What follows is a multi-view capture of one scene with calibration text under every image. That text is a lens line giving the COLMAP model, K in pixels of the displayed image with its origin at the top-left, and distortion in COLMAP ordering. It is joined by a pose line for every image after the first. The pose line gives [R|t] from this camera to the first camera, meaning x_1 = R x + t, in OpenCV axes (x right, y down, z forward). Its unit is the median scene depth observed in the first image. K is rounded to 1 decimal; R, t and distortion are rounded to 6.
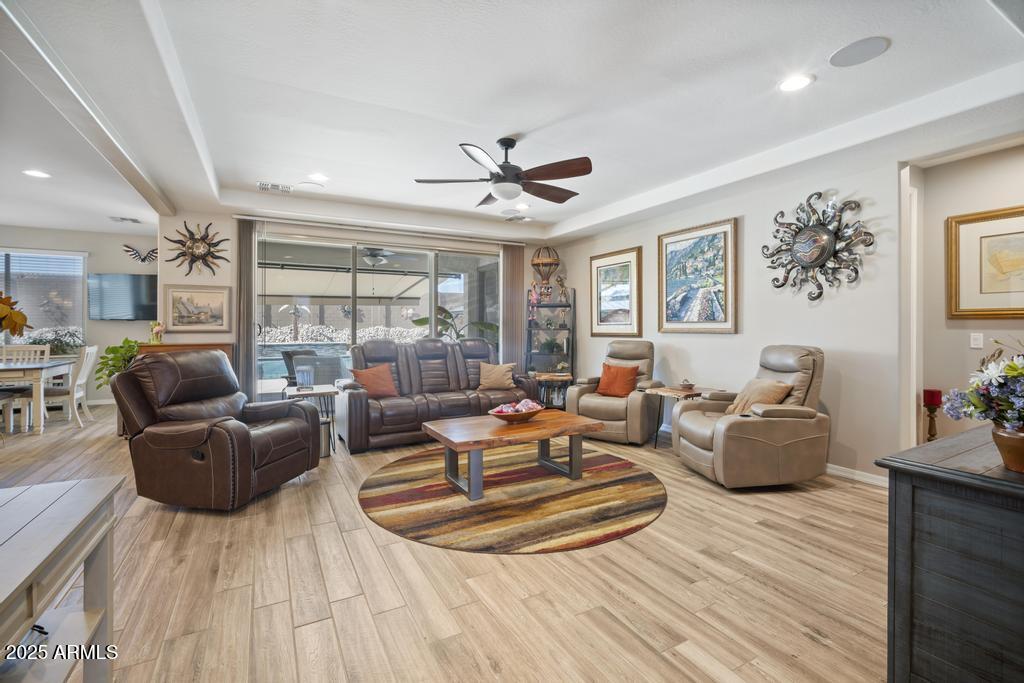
lens RADIAL K [[453.4, 0, 514.2], [0, 453.4, 319.1], [0, 0, 1]] dist [-0.013972, 0.000326]
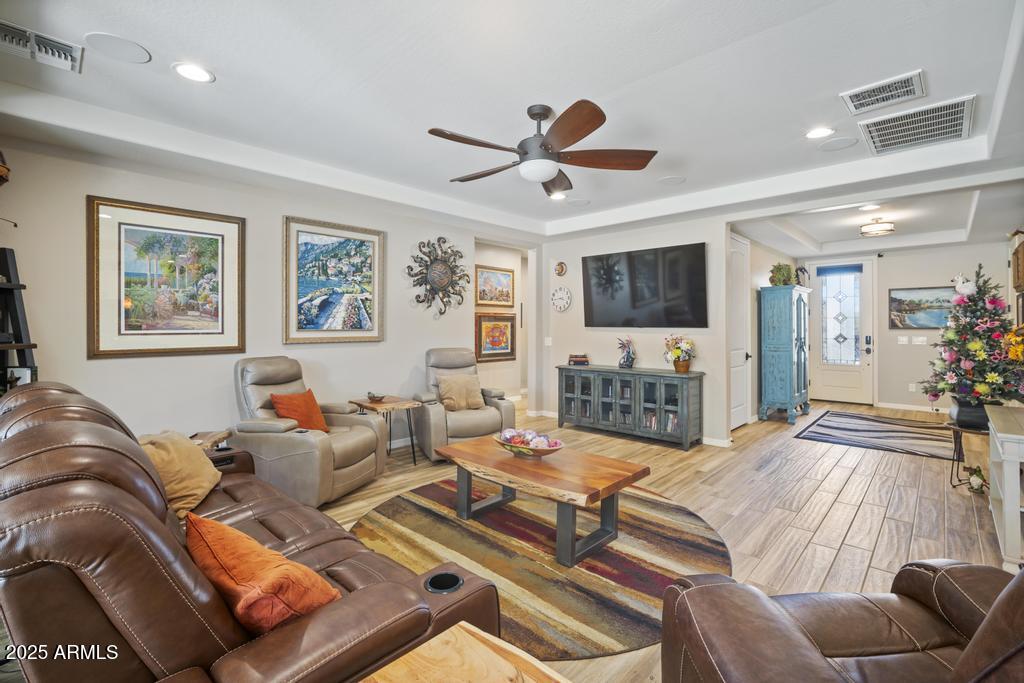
lens RADIAL K [[453.4, 0, 514.2], [0, 453.4, 319.1], [0, 0, 1]] dist [-0.013972, 0.000326]
pose [[-0.296990, 0.019006, 0.954691, -0.687258], [-0.014624, 0.999594, -0.024450, 0.001692], [-0.954769, -0.021223, -0.296591, 1.139076]]
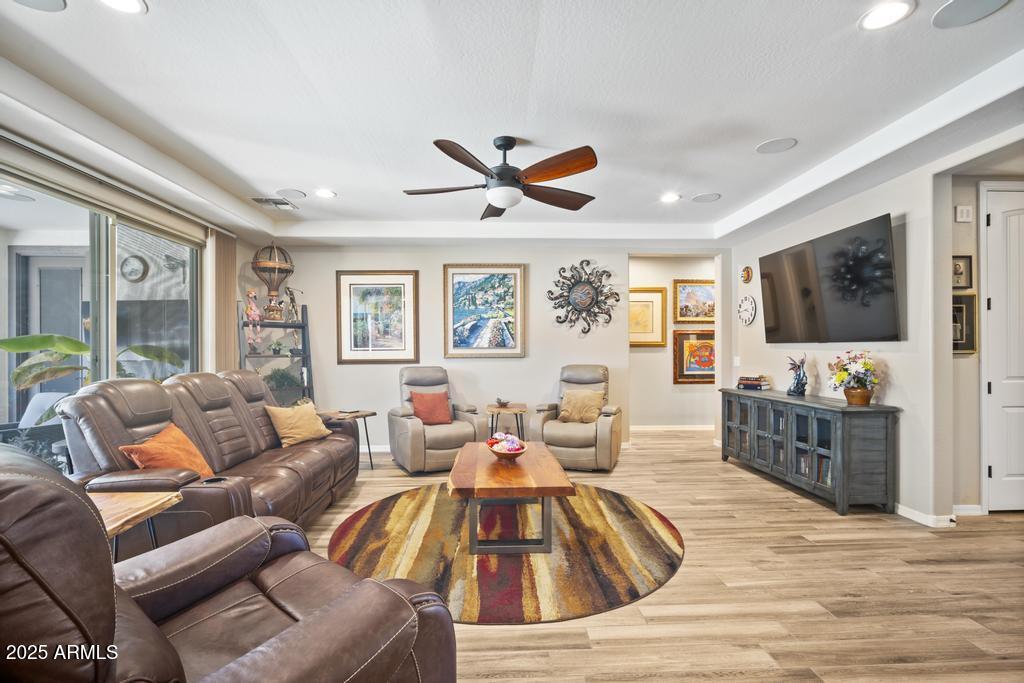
lens RADIAL K [[446.3, 0, 509.5], [0, 446.3, 346.5], [0, 0, 1]] dist [-0.015358, 0.000891]
pose [[0.450655, 0.009266, 0.892650, -0.697828], [-0.011069, 0.999927, -0.004792, 0.009370], [-0.892630, -0.007722, 0.450724, 0.538330]]
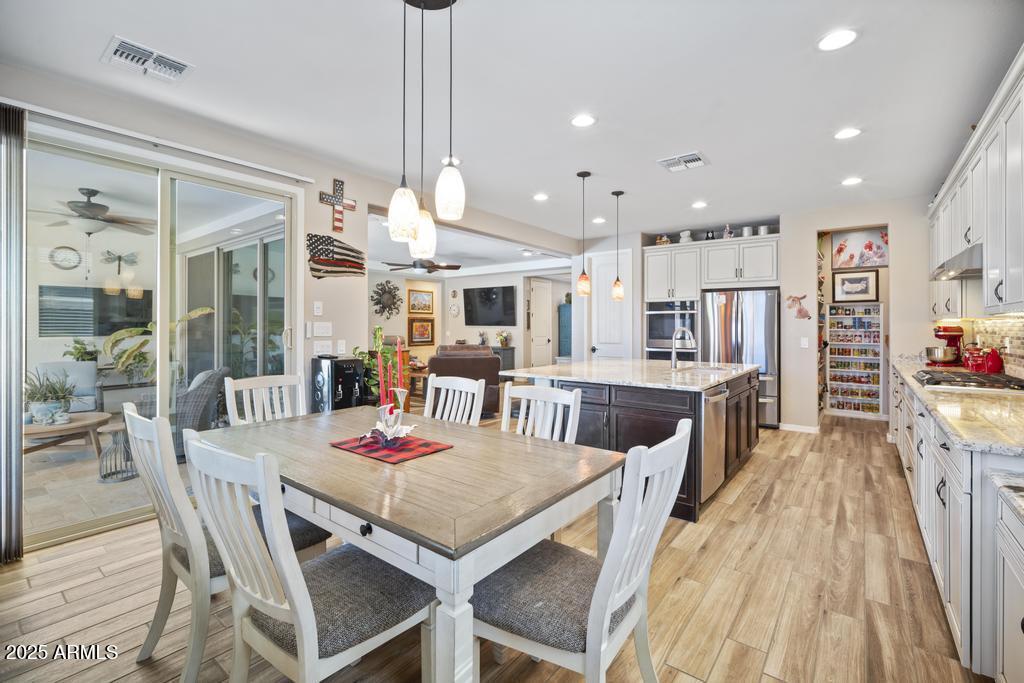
lens RADIAL K [[448.2, 0, 511.6], [0, 448.2, 325.2], [0, 0, 1]] dist [-0.000190, 0.000165]
pose [[-0.390291, 0.004582, 0.920680, -2.062835], [-0.014081, 0.999841, -0.010945, 0.013071], [-0.920584, -0.017236, -0.390164, 1.306978]]
